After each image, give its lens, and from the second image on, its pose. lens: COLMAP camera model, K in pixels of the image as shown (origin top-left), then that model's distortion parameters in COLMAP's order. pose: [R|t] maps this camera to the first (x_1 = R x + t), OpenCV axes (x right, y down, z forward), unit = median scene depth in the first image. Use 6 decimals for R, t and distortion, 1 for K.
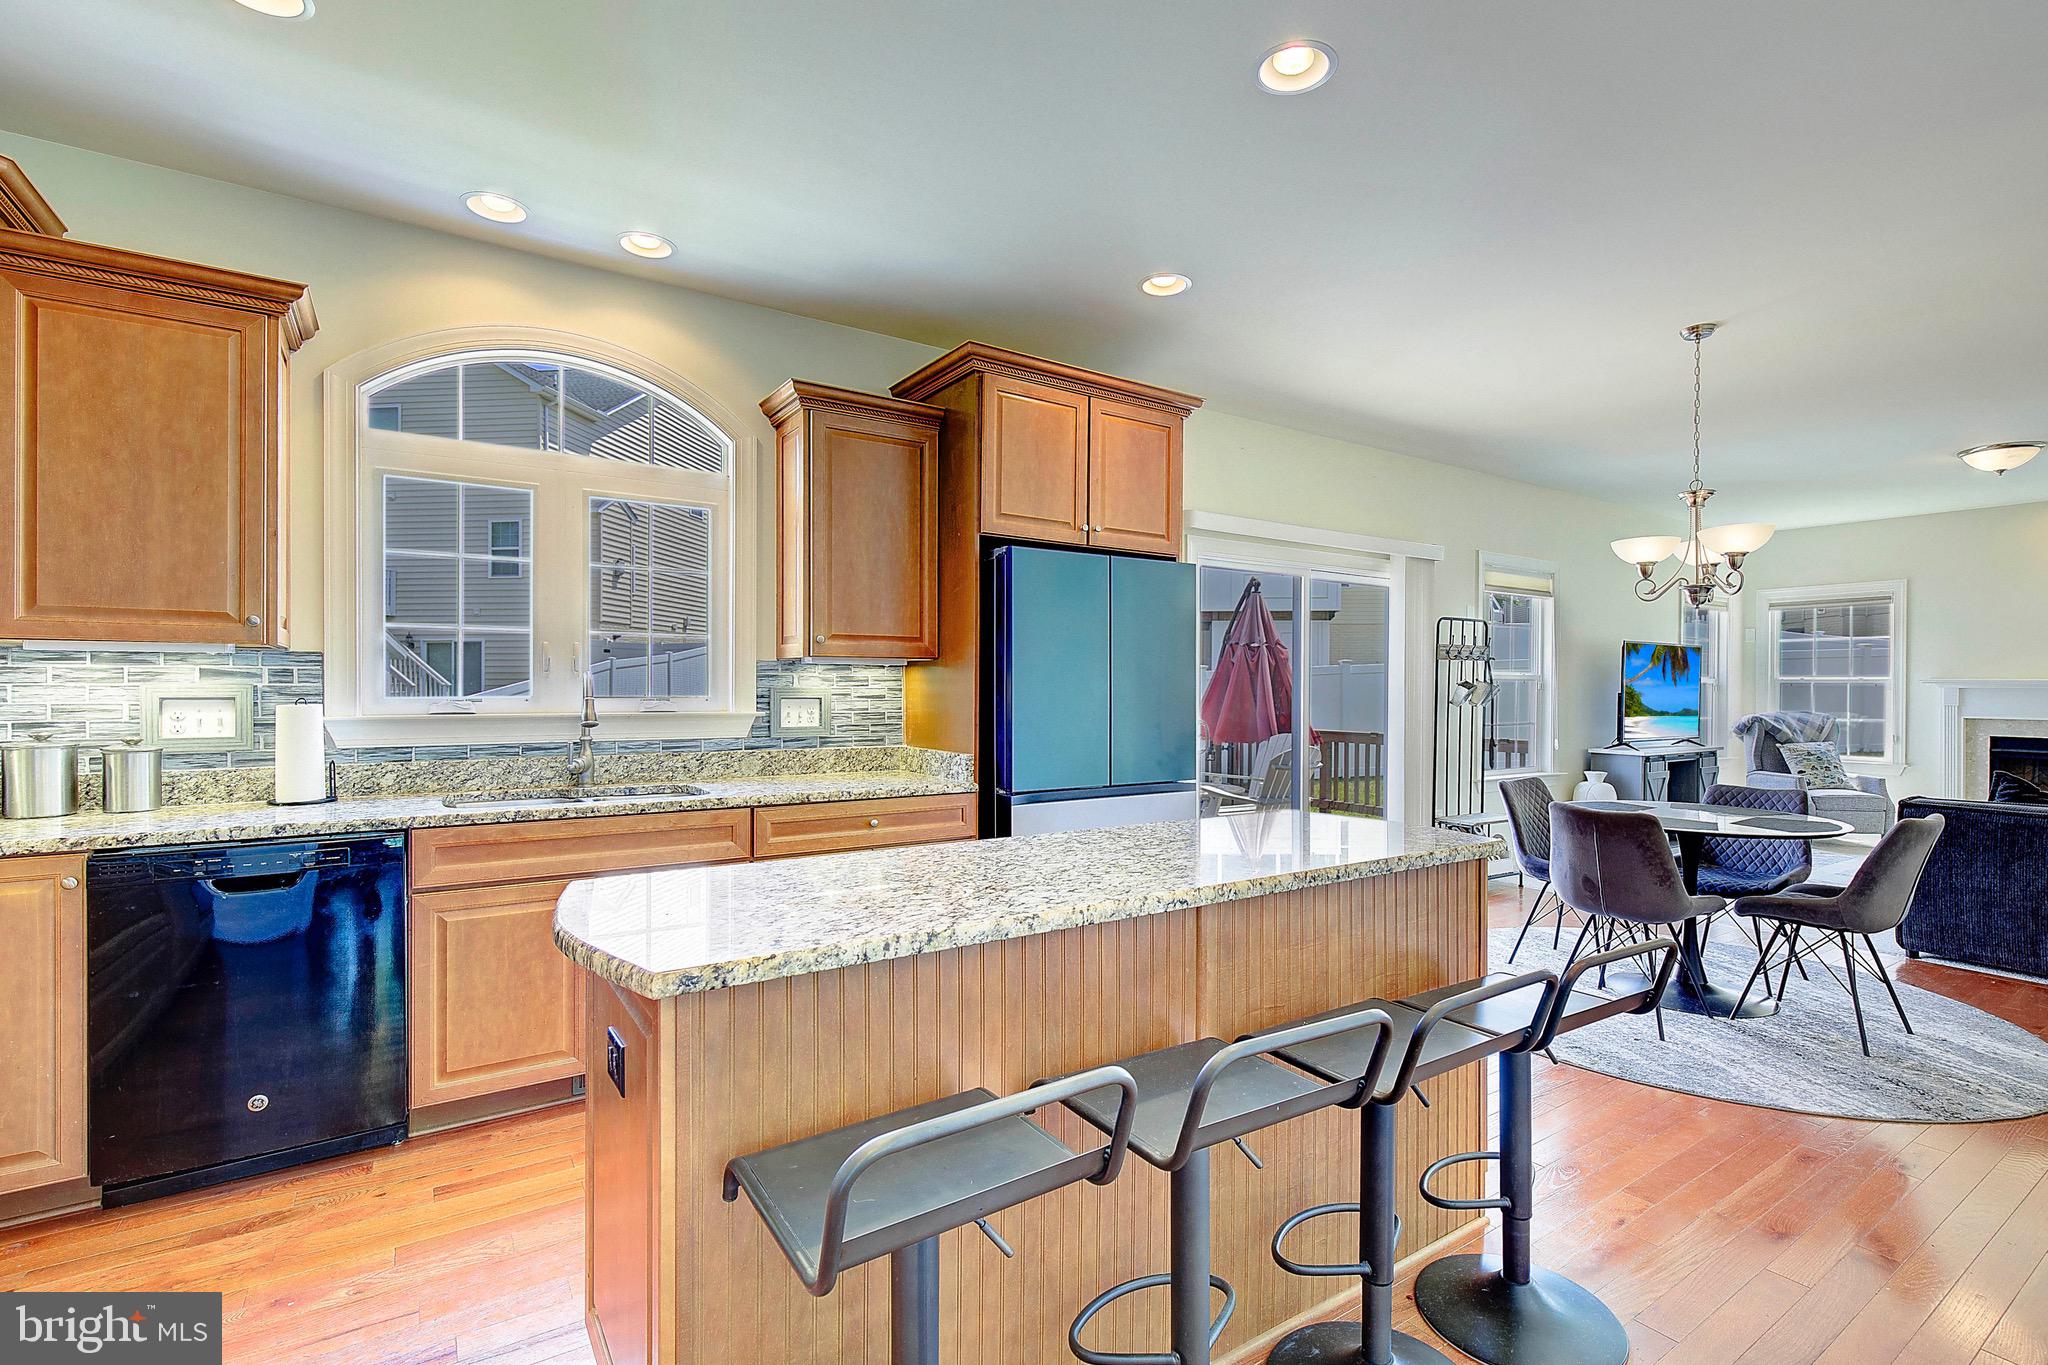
lens RADIAL K [[943.0, 0, 1048.5], [0, 943.0, 690.5], [0, 0, 1]] dist [0.004448, -0.000585]
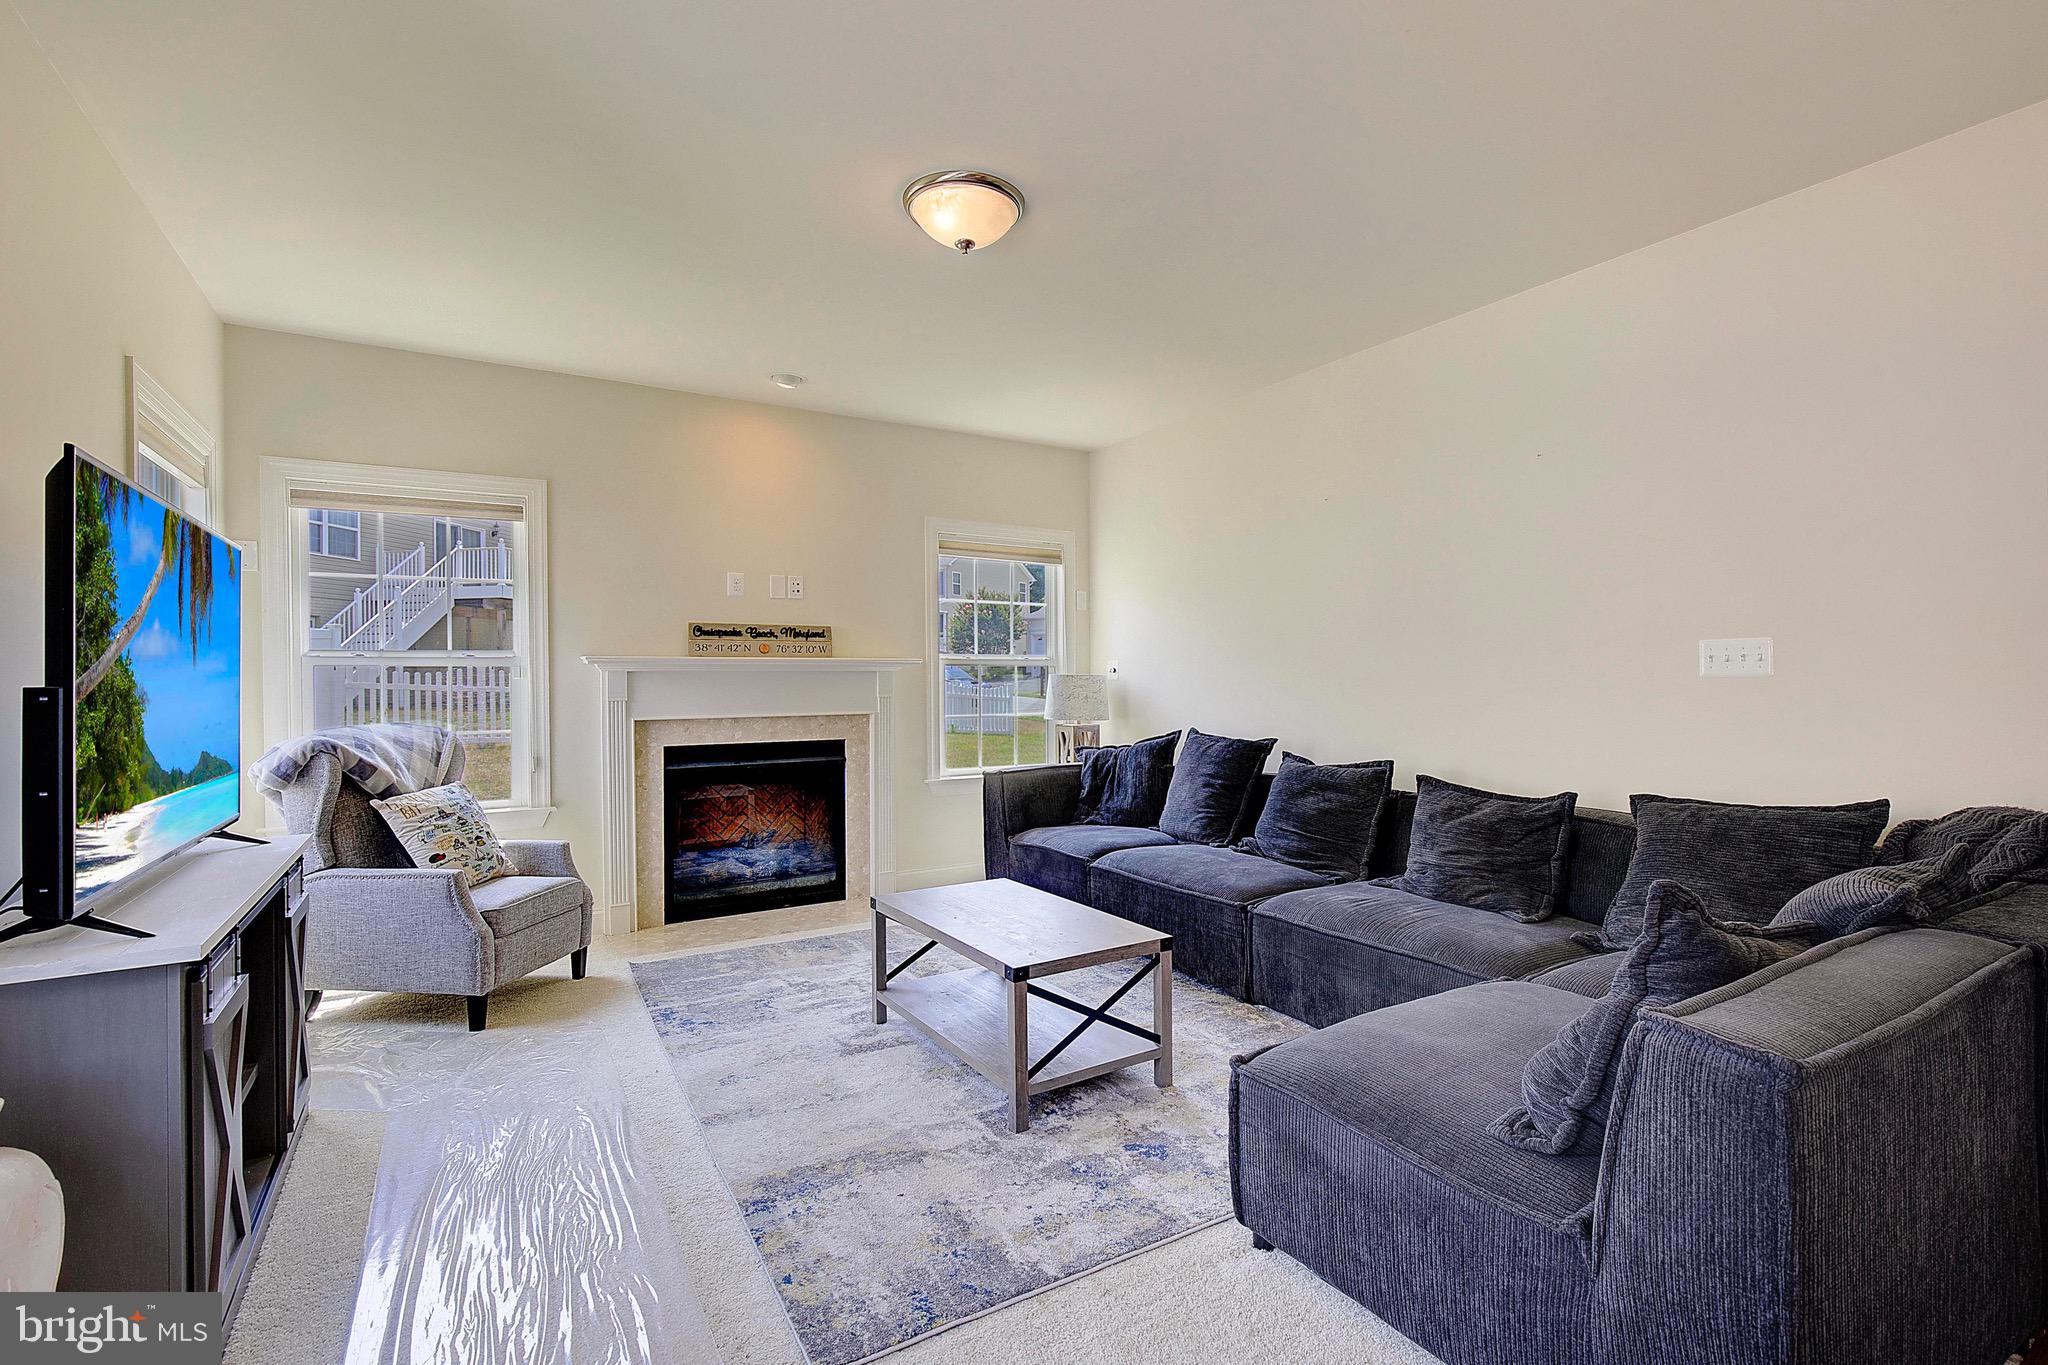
lens RADIAL K [[943.0, 0, 1046.1], [0, 943.0, 680.7], [0, 0, 1]] dist [0.004448, -0.000585]
pose [[0.050700, -0.008681, 0.998676, 0.719913], [0.012711, 0.999887, 0.008046, 0.003449], [-0.998633, 0.012286, 0.050804, 1.365197]]
